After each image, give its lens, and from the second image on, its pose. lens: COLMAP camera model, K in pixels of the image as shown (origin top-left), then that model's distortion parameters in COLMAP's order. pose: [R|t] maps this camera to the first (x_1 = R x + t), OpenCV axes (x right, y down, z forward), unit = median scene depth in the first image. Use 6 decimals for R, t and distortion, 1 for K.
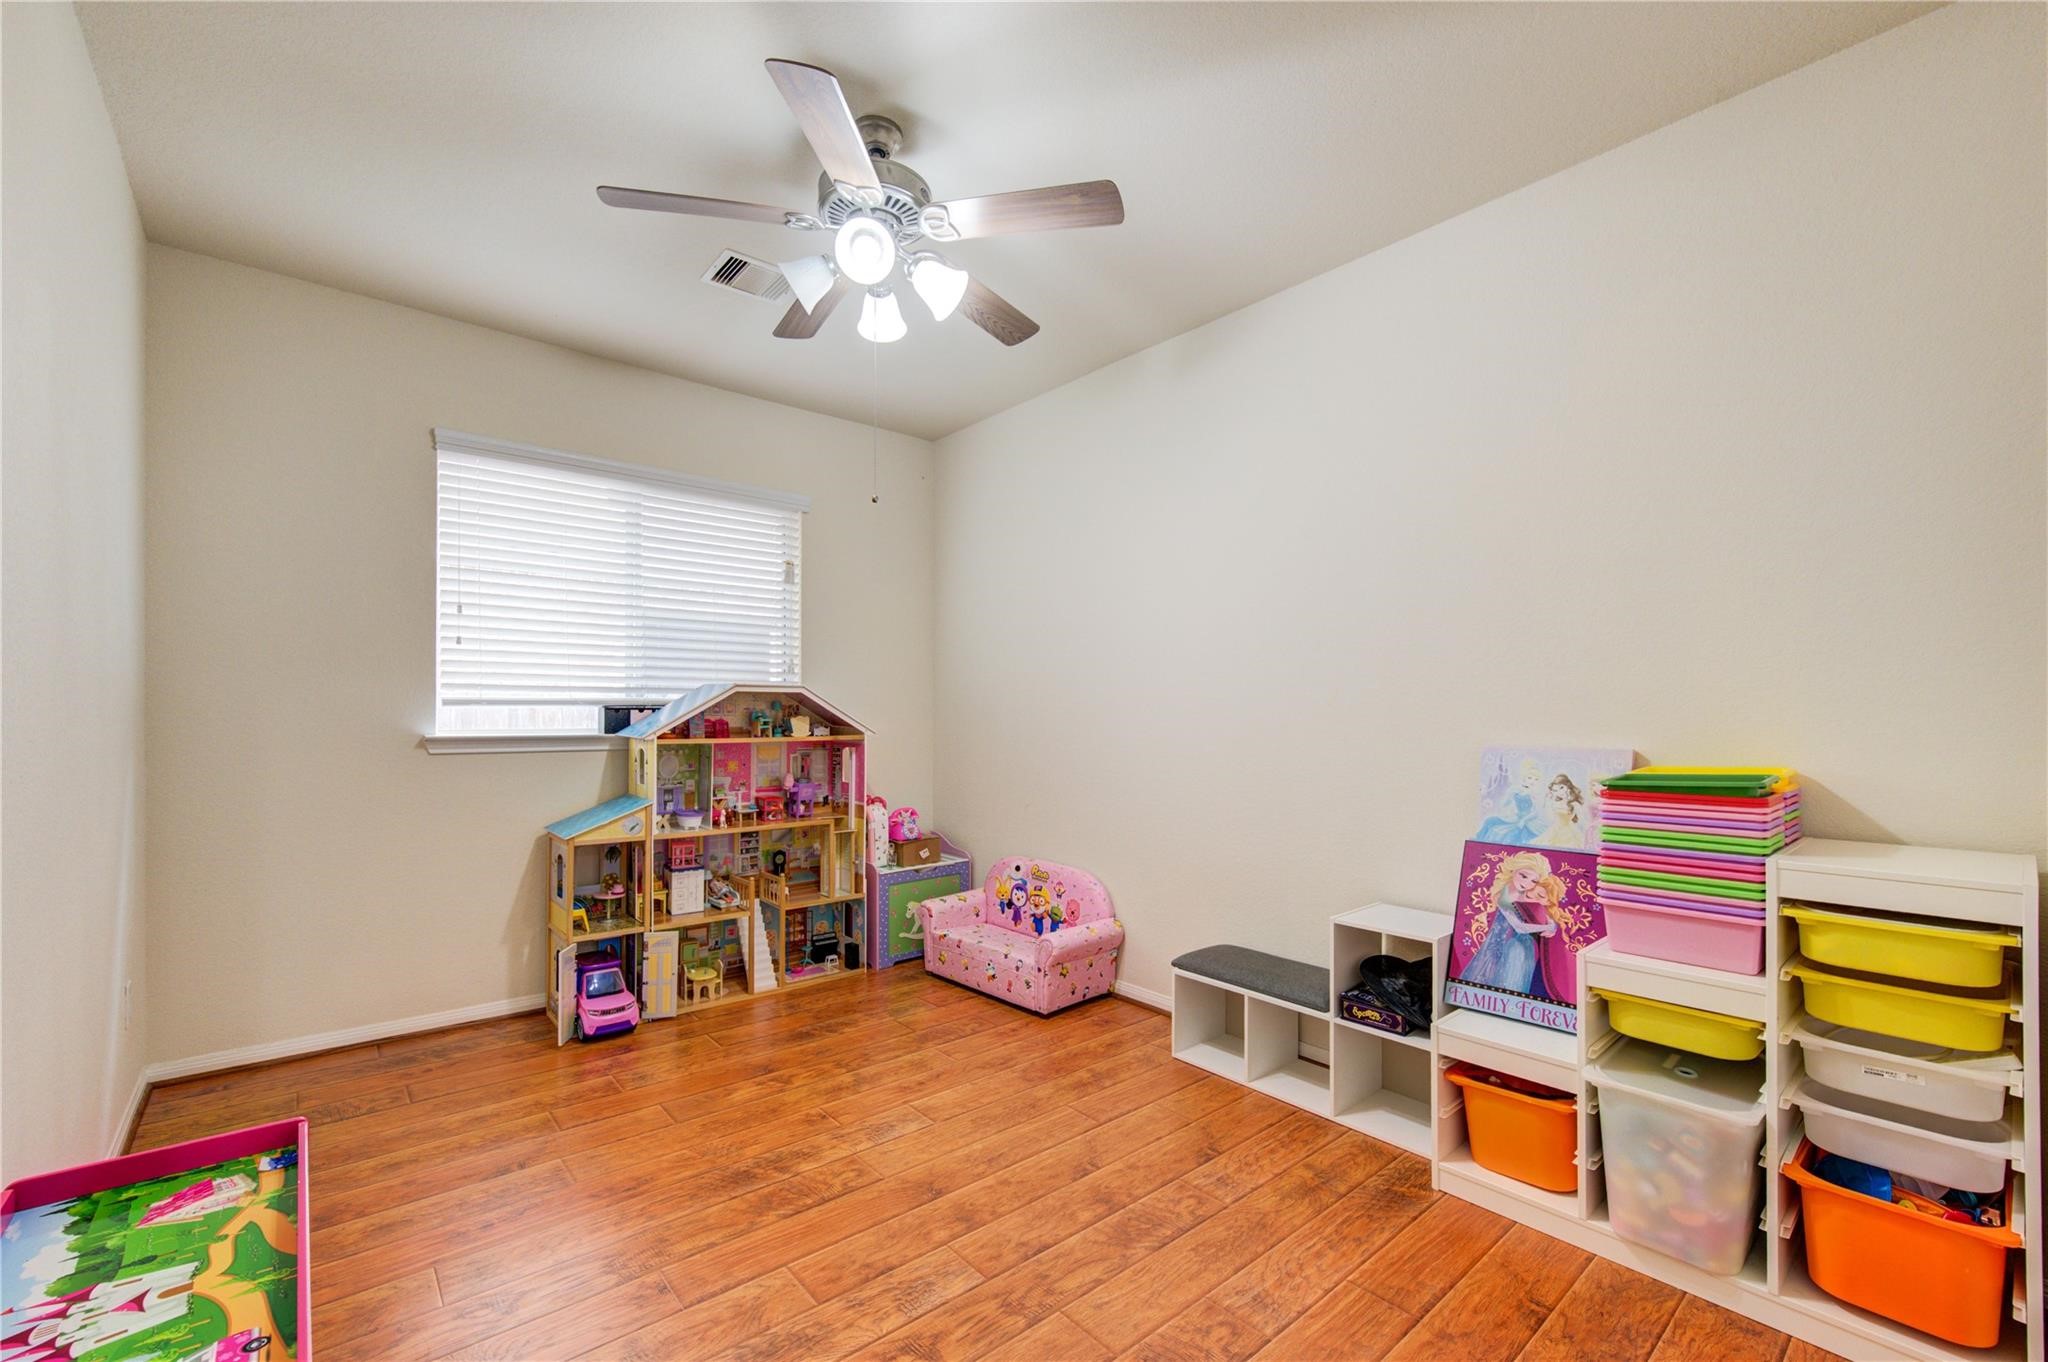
lens RADIAL K [[821.2, 0, 1016.0], [0, 821.2, 712.6], [0, 0, 1]] dist [-0.002442, 0.000062]
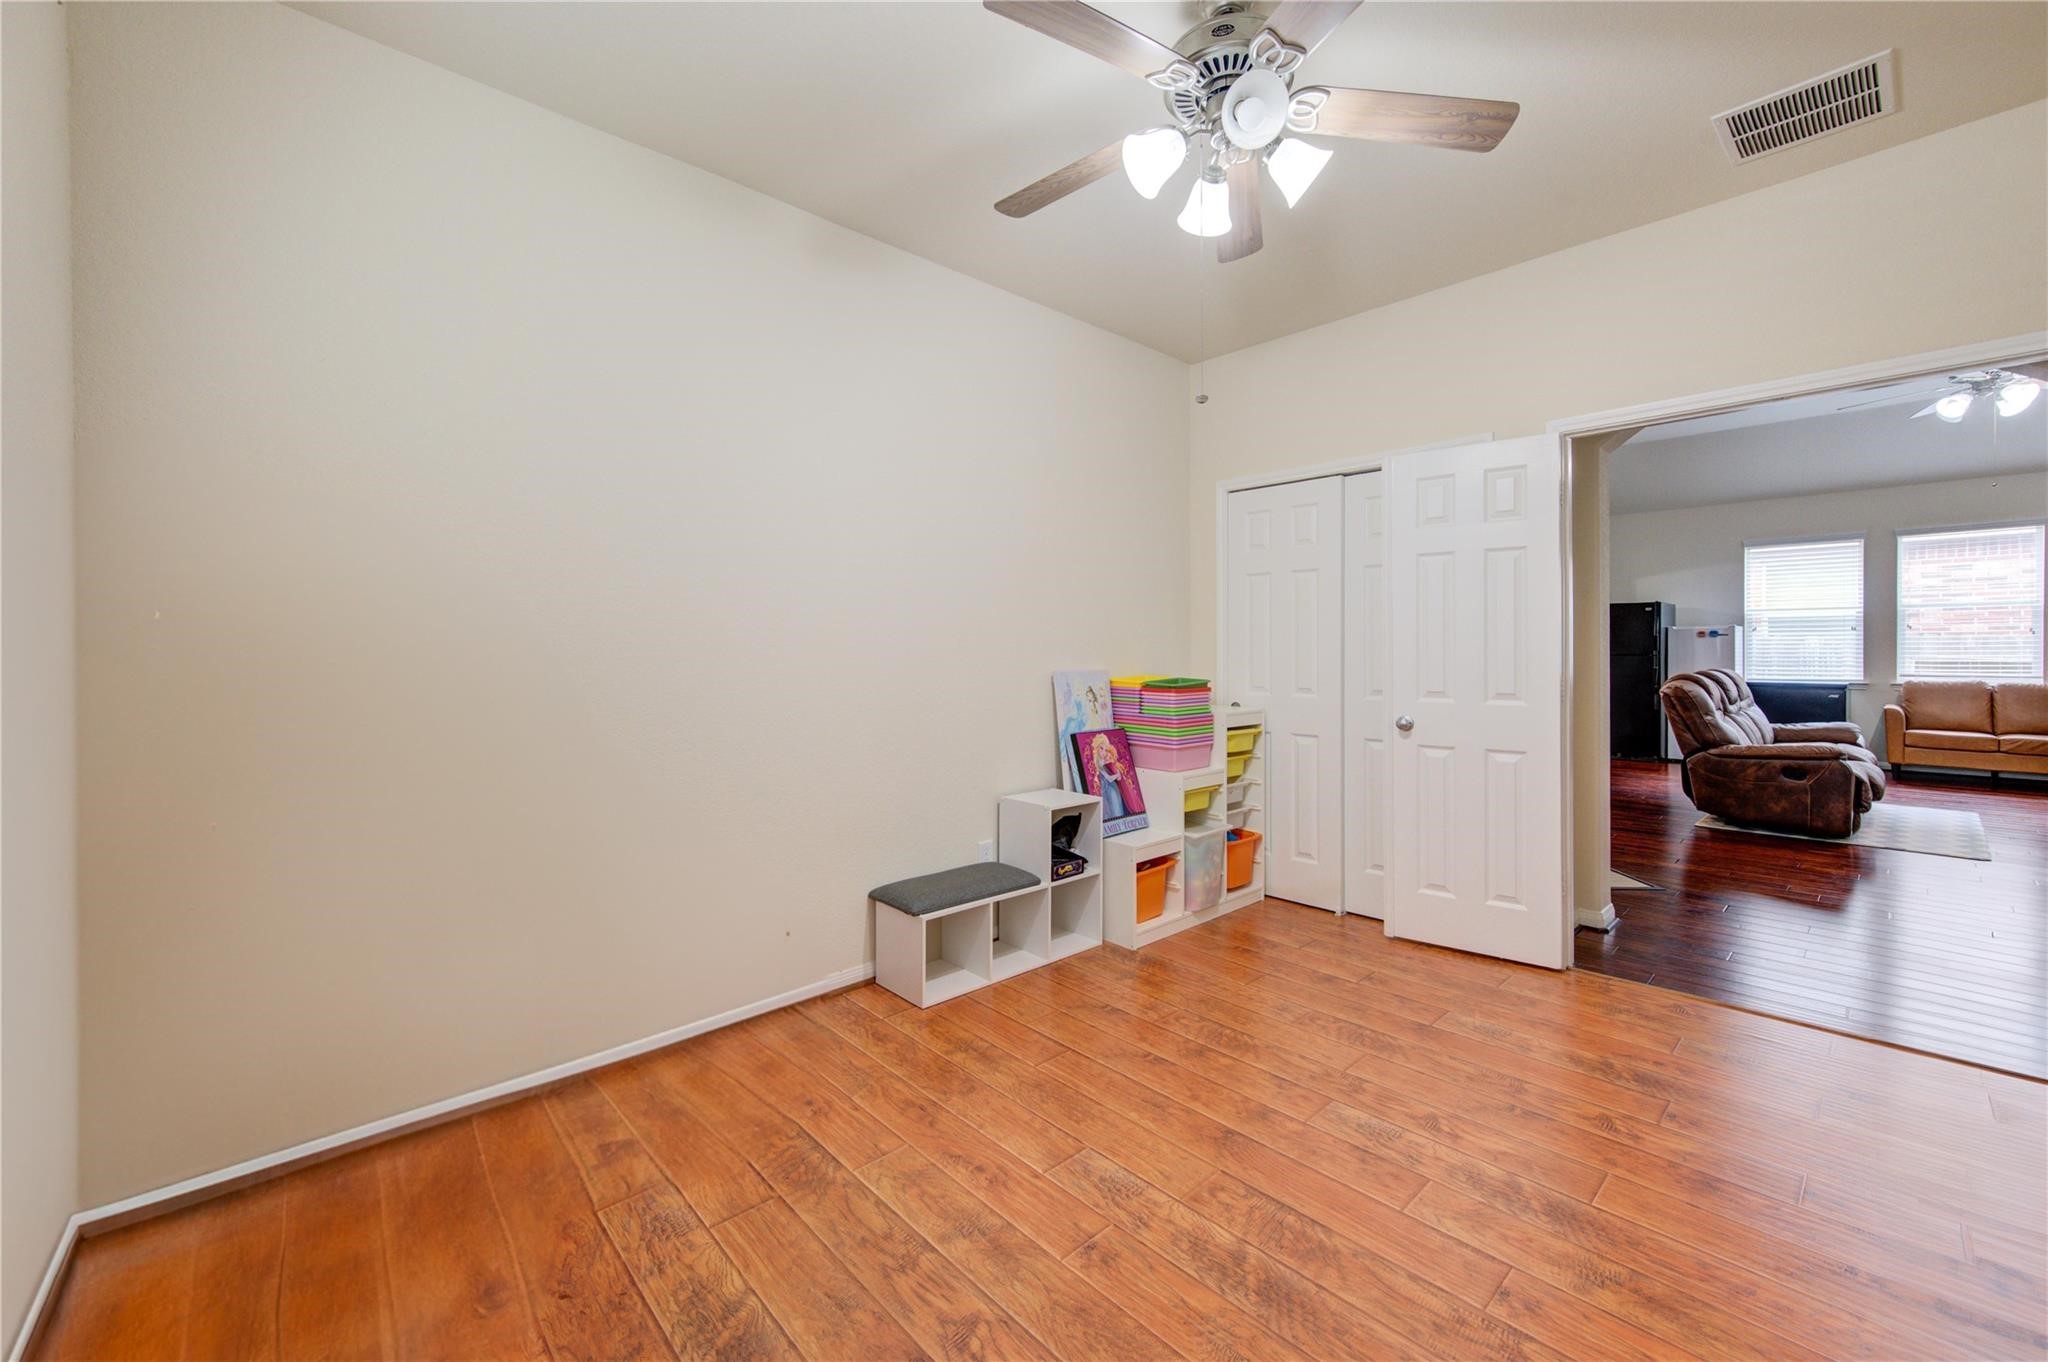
lens RADIAL K [[821.2, 0, 1024.4], [0, 821.2, 651.3], [0, 0, 1]] dist [-0.002442, 0.000062]
pose [[-0.029694, -0.000560, 0.999559, -1.026242], [0.001859, 0.999998, 0.000615, 0.003784], [-0.999557, 0.001876, -0.029693, 1.216996]]
